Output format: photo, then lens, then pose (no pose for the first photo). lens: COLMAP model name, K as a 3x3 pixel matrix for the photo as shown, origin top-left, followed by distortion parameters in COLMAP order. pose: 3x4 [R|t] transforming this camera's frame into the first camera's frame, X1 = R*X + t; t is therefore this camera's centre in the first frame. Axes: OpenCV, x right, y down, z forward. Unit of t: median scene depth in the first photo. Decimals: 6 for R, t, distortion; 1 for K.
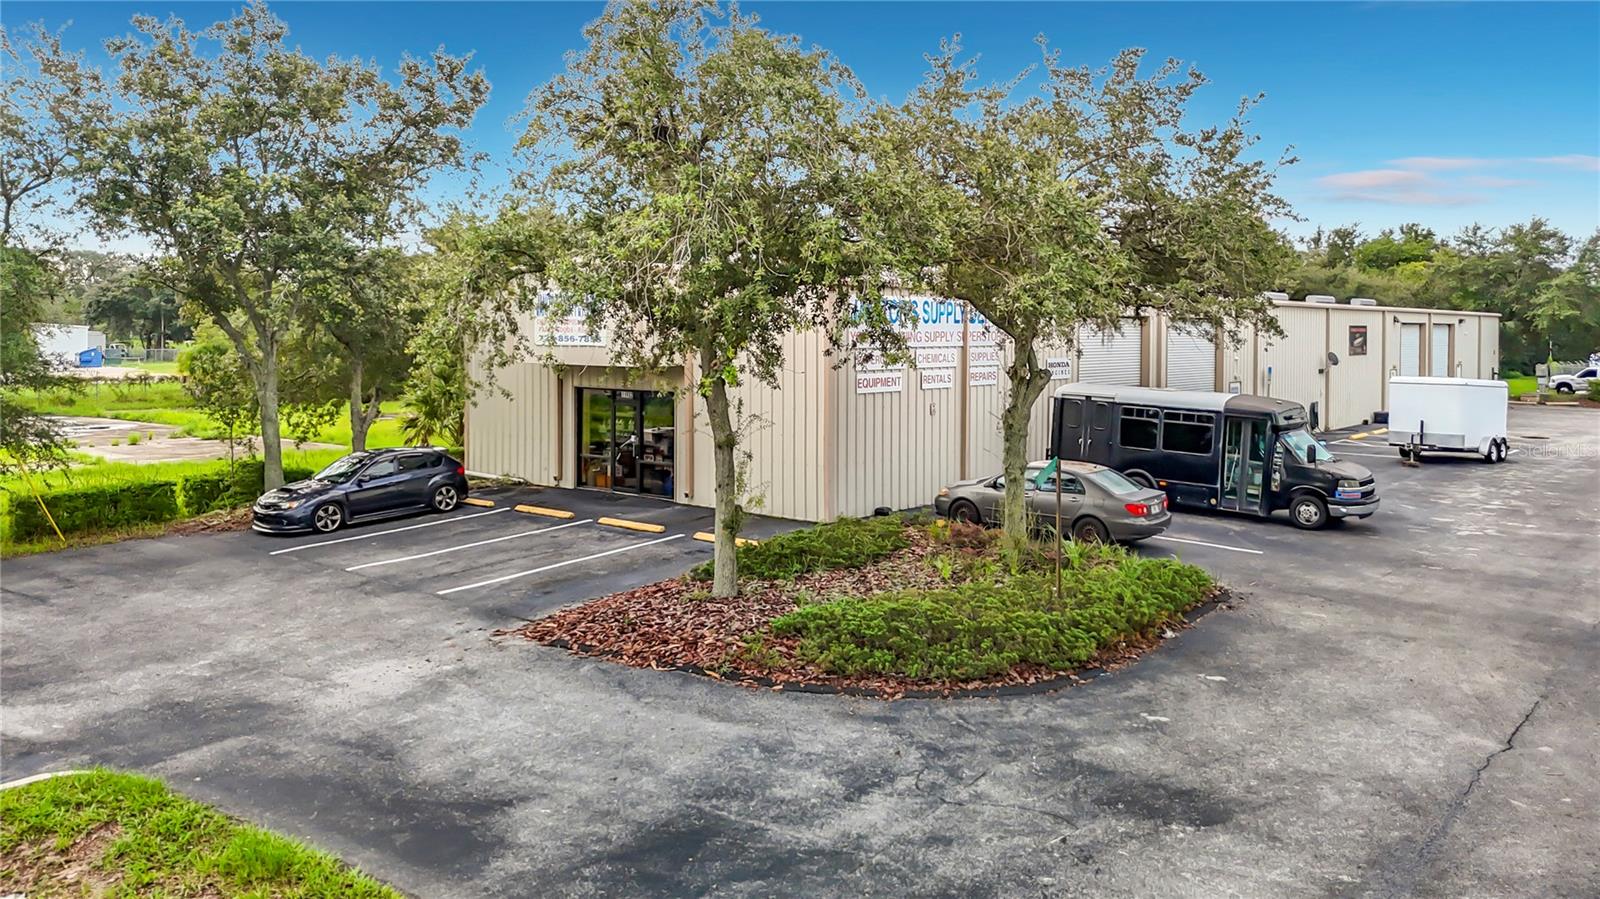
lens RADIAL K [[1213.1, 0, 826.1], [0, 1213.1, 386.4], [0, 0, 1]] dist [0.075293, -0.093689]
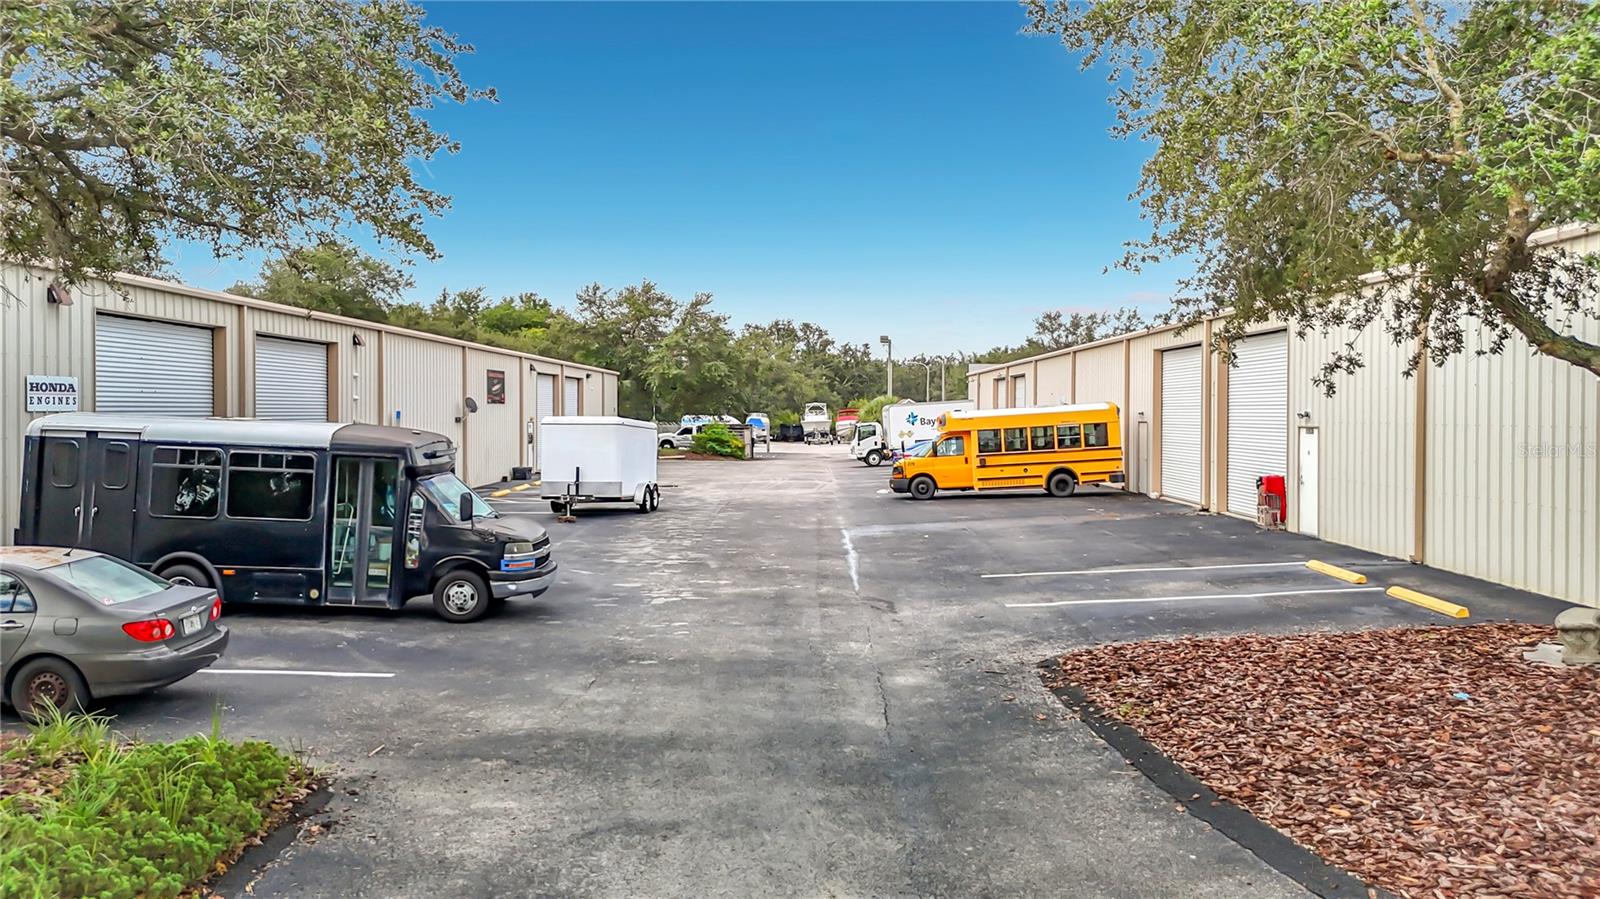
lens RADIAL K [[1213.1, 0, 826.1], [0, 1213.1, 386.4], [0, 0, 1]] dist [0.075293, -0.093689]
pose [[0.773648, 0.007459, 0.633572, 0.119510], [0.030171, 0.998363, -0.048595, 0.026147], [-0.632897, 0.056710, 0.772156, 0.338711]]
